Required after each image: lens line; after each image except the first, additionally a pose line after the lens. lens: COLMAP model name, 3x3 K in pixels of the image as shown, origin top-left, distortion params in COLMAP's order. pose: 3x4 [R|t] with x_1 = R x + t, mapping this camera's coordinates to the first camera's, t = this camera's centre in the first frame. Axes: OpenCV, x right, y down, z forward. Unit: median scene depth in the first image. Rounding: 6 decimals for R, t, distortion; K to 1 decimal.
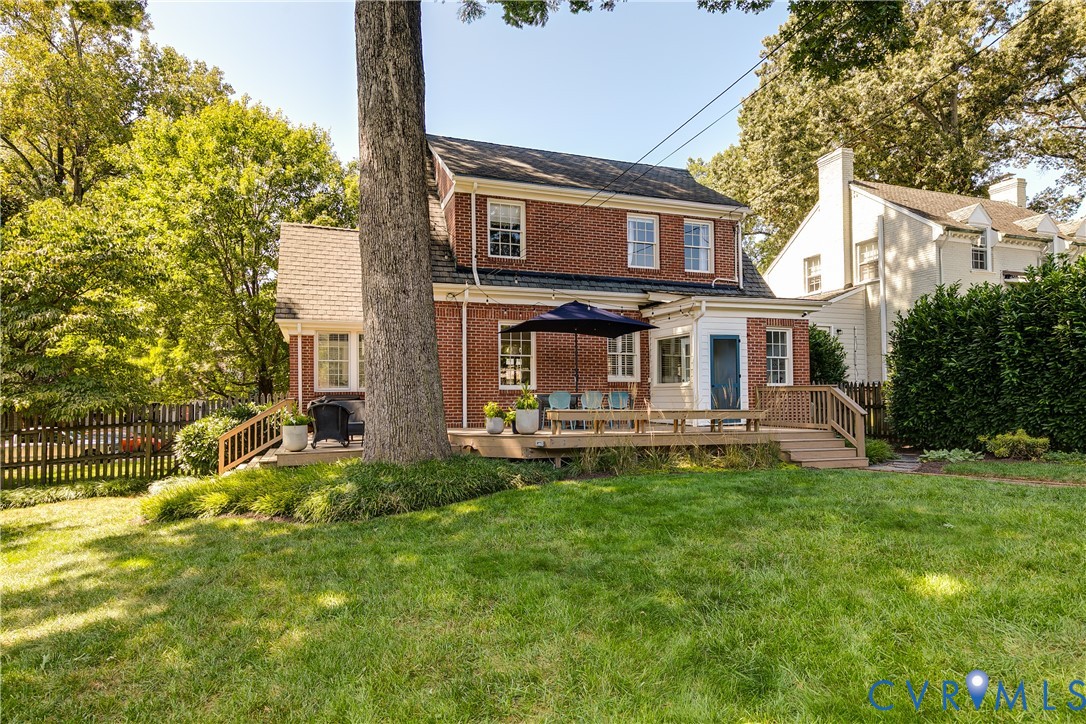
lens RADIAL K [[611.5, 0, 524.4], [0, 611.5, 374.9], [0, 0, 1]] dist [0.003673, -0.000939]
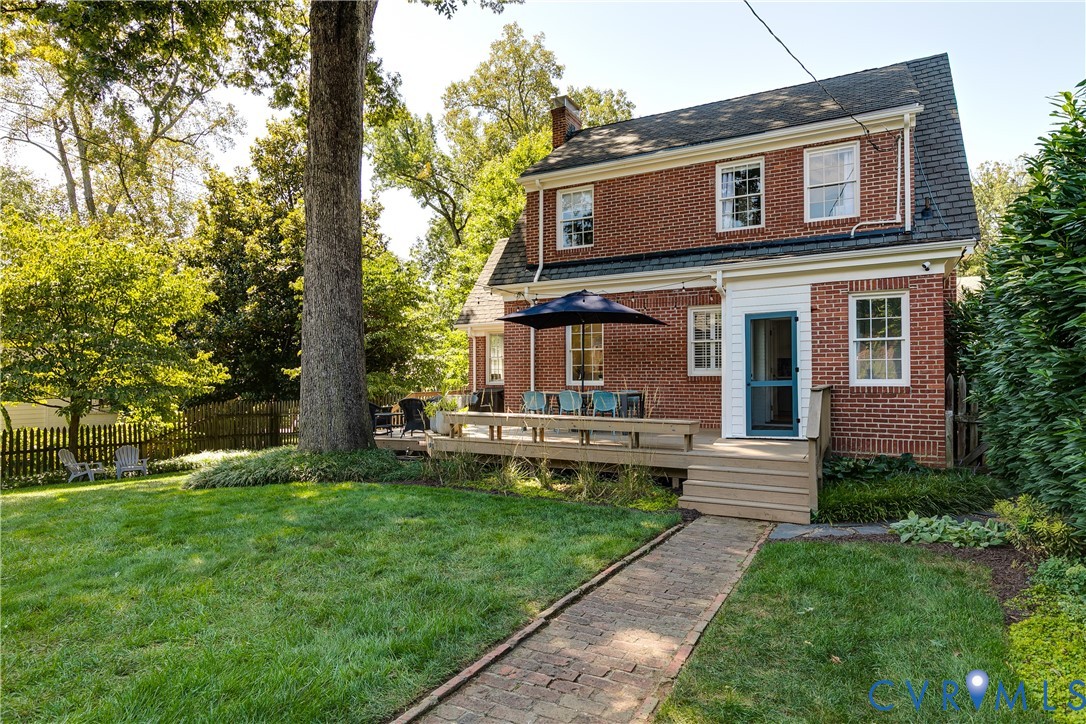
lens RADIAL K [[611.5, 0, 535.3], [0, 611.5, 358.7], [0, 0, 1]] dist [0.003673, -0.000939]
pose [[0.688901, -0.023438, -0.724477, 0.608988], [0.030393, 0.999532, -0.003436, -0.016112], [0.724218, -0.019651, 0.689291, 0.285901]]
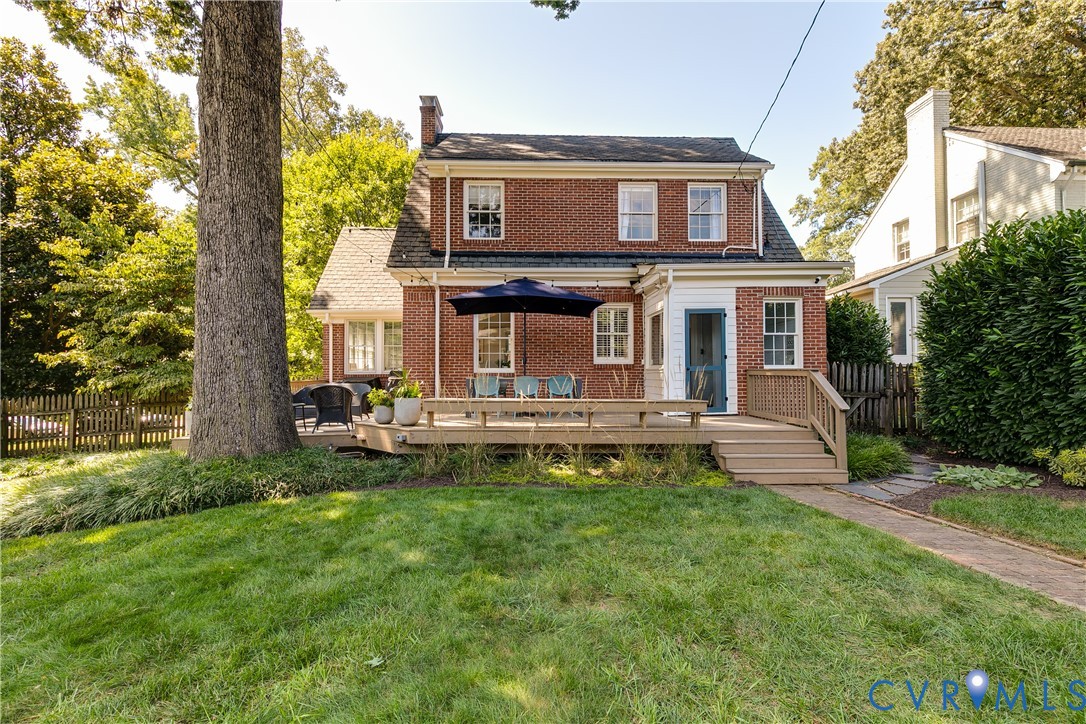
lens RADIAL K [[493.3, 0, 549.5], [0, 493.3, 358.8], [0, 0, 1]] dist [0.005216, -0.001311]
pose [[0.958459, -0.008319, -0.285110, 0.293262], [0.010092, 0.999938, 0.004750, -0.001145], [0.285053, -0.007430, 0.958483, 0.261447]]
